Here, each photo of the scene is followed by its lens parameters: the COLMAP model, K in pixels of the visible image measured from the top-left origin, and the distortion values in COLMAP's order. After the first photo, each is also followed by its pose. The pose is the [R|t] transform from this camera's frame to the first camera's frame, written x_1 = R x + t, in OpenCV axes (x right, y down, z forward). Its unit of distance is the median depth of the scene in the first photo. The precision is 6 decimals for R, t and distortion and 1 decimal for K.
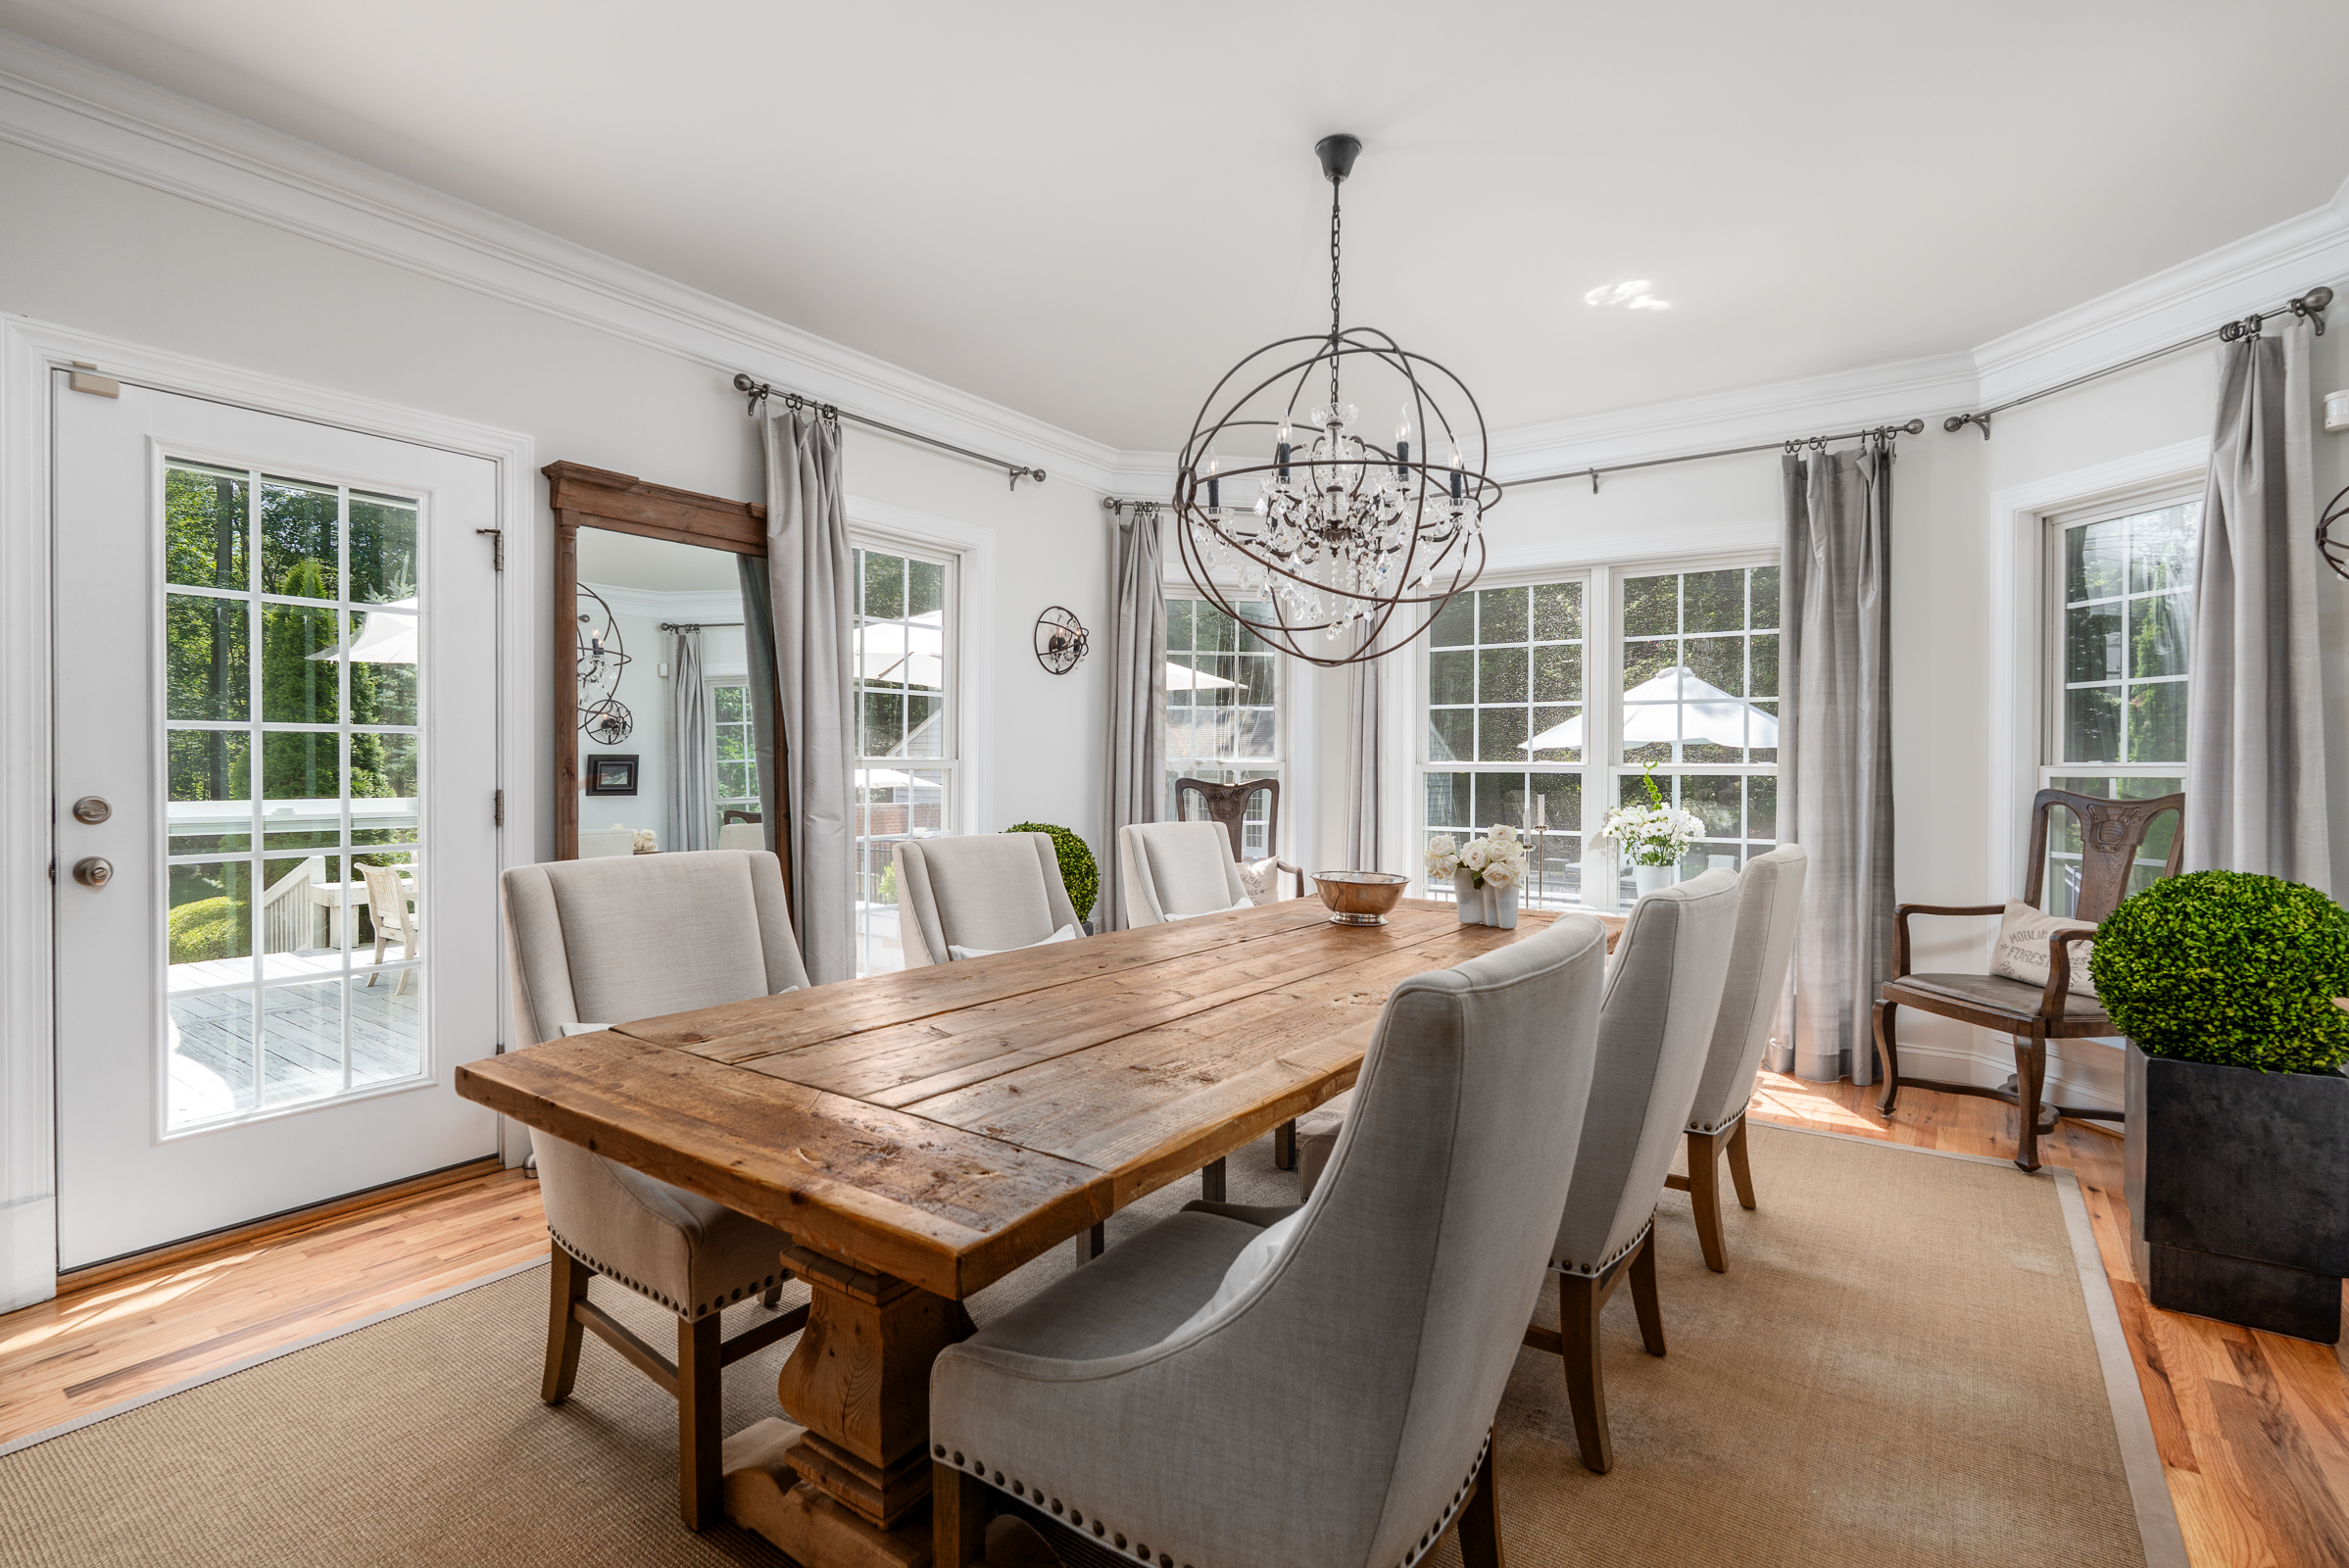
lens RADIAL K [[1048.9, 0, 1189.9], [0, 1048.9, 775.1], [0, 0, 1]] dist [-0.008132, 0.003175]
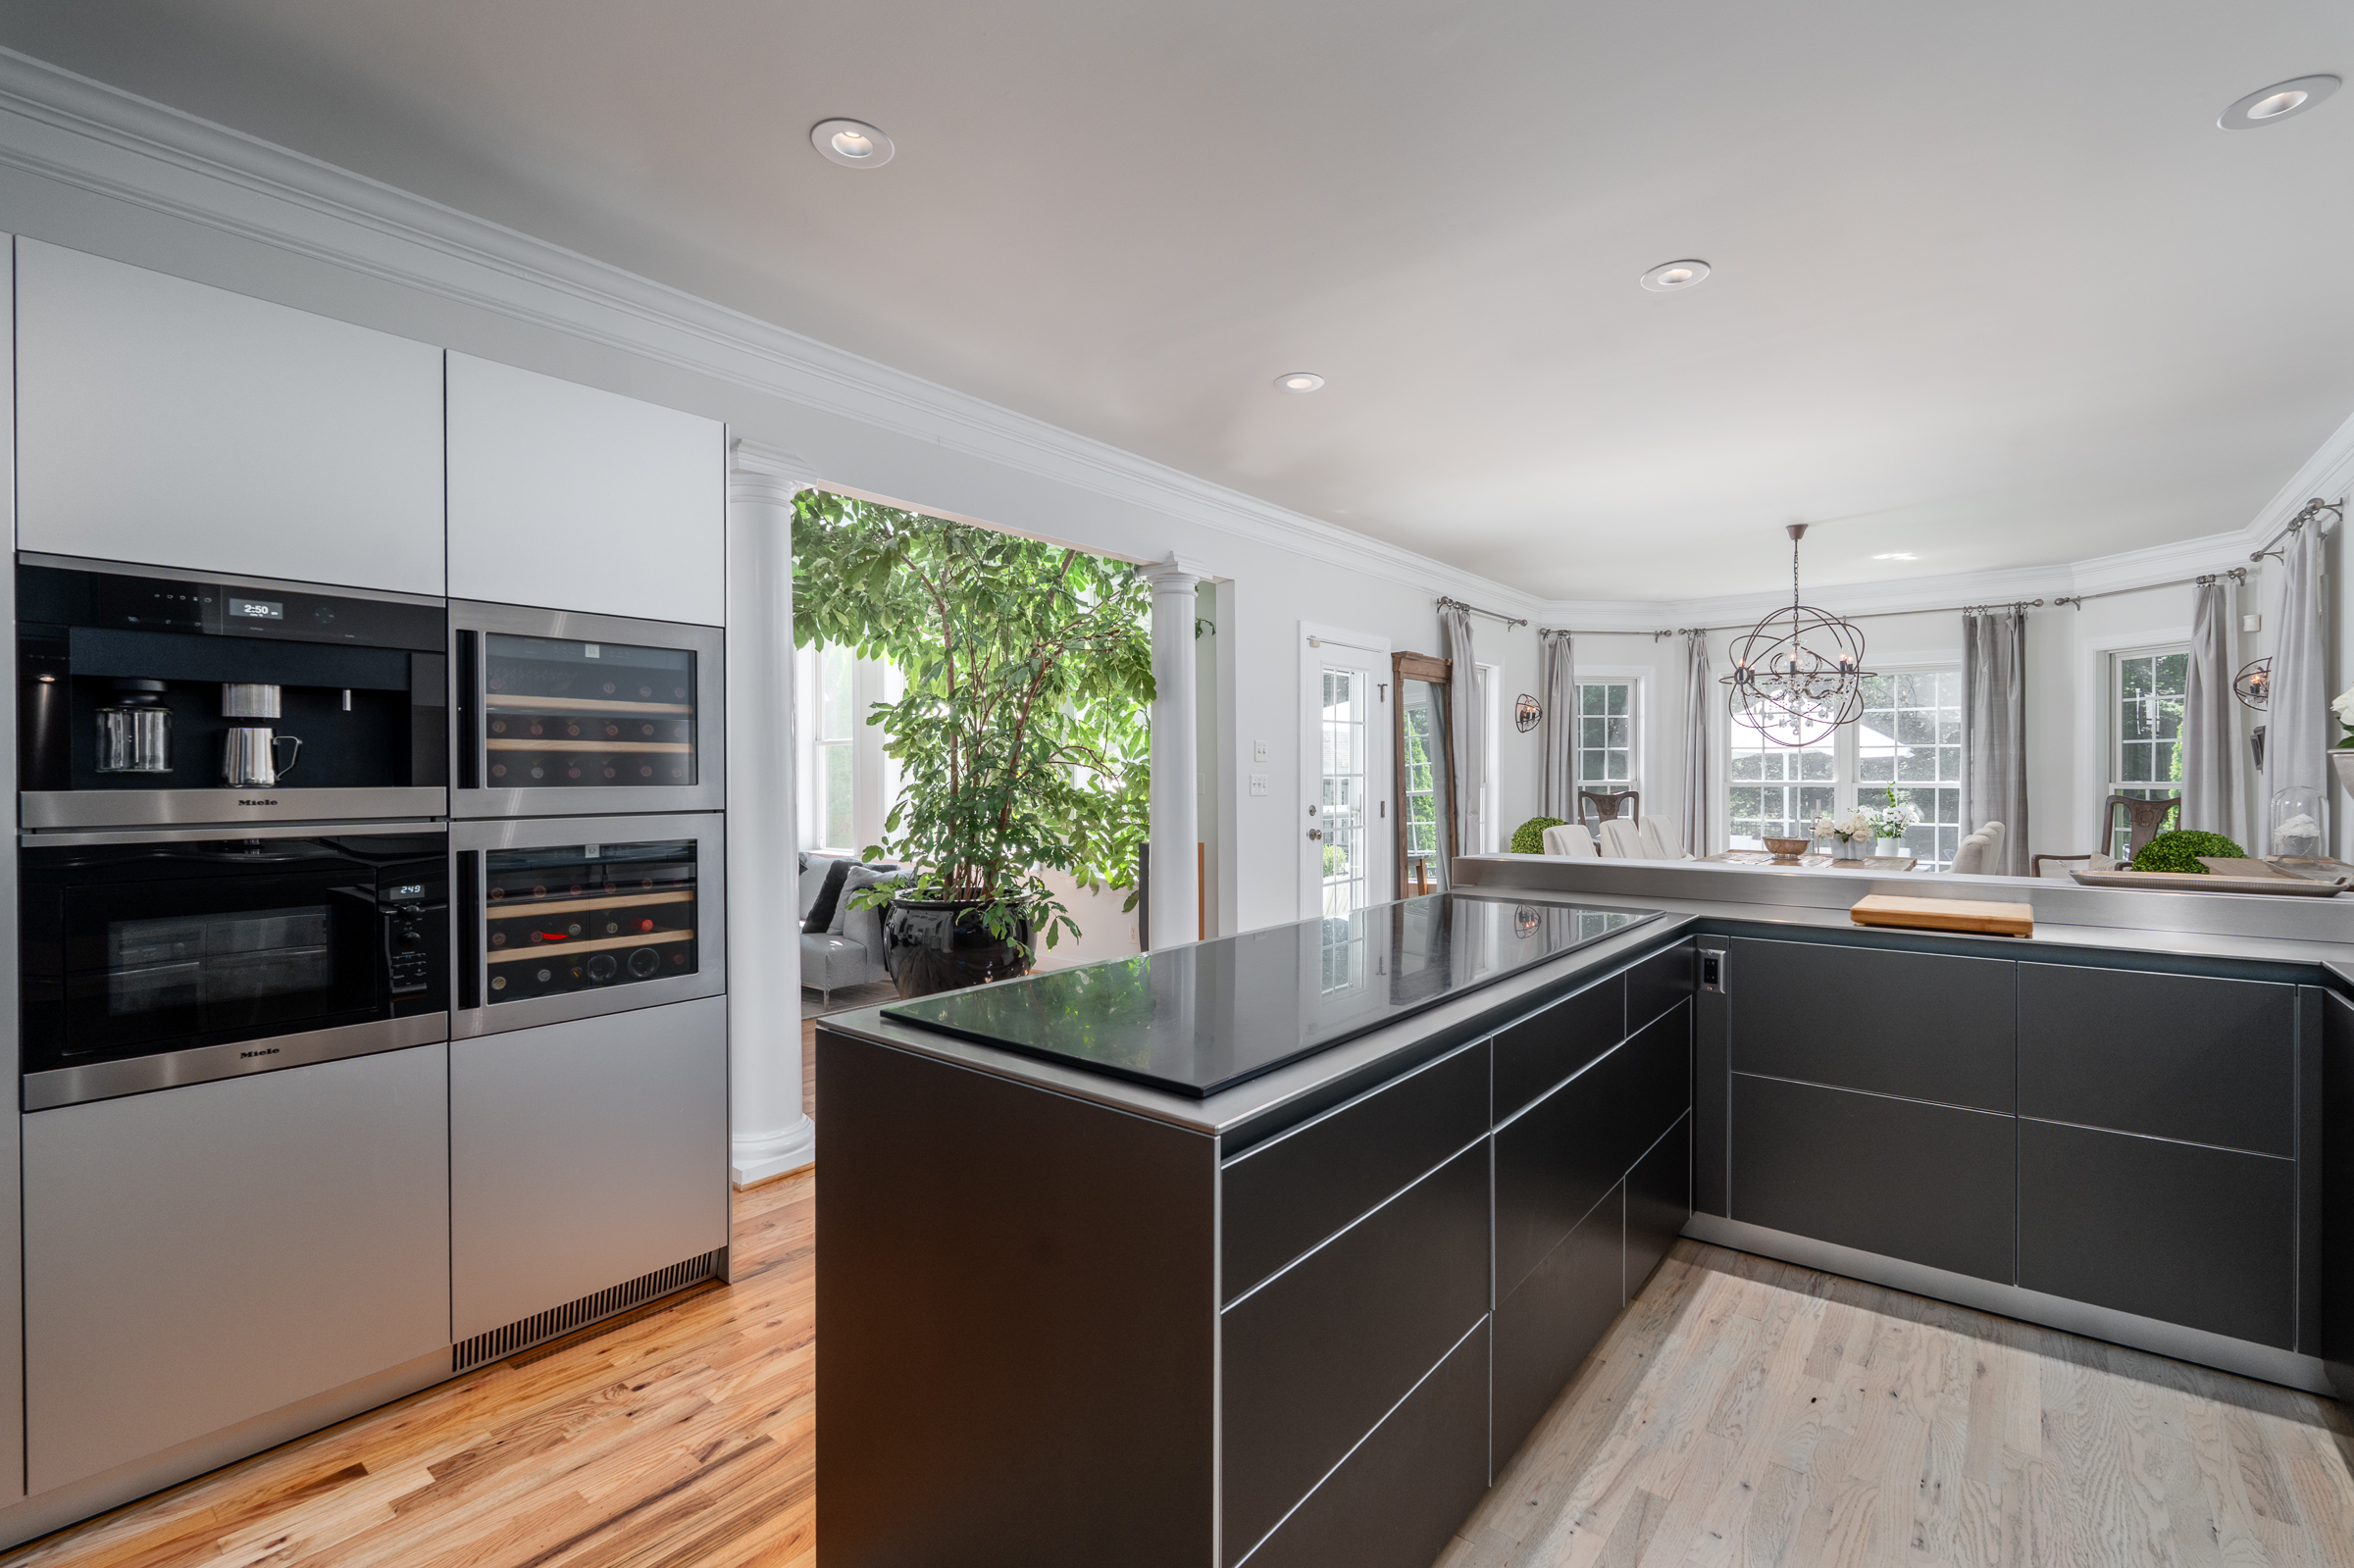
lens RADIAL K [[1051.0, 0, 1167.0], [0, 1051.0, 787.6], [0, 0, 1]] dist [-0.008132, 0.003175]
pose [[0.998510, -0.007841, -0.054002, -0.804451], [0.008013, 0.999963, 0.002967, -0.019644], [0.053977, -0.003395, 0.998536, -1.005263]]
